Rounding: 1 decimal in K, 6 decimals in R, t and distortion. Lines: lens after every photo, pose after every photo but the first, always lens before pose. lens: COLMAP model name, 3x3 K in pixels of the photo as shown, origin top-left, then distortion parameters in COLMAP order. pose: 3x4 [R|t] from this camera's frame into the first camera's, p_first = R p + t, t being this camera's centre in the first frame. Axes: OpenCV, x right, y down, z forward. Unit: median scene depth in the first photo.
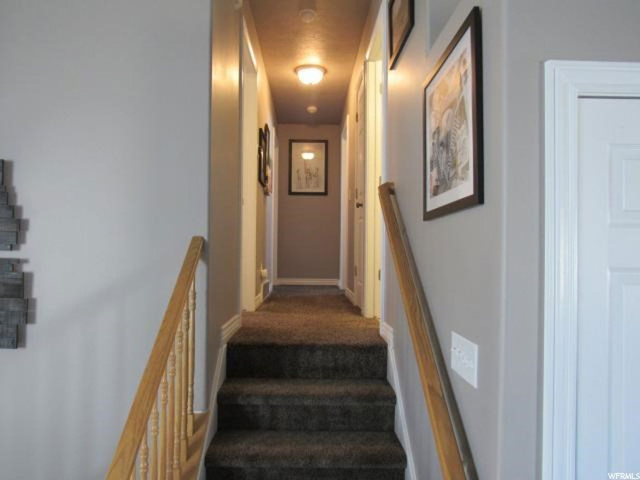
lens RADIAL K [[461.4, 0, 320.9], [0, 461.4, 244.6], [0, 0, 1]] dist [-0.030186, 0.008858]
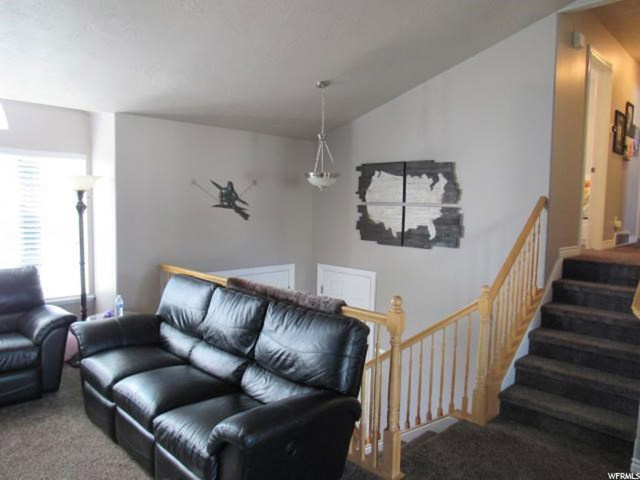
lens RADIAL K [[461.4, 0, 319.3], [0, 461.4, 243.7], [0, 0, 1]] dist [-0.030186, 0.008858]
pose [[0.690981, 0.058902, -0.720469, 0.471637], [0.002356, 0.996486, 0.083727, 0.017457], [0.722869, -0.059551, 0.688414, -0.992570]]
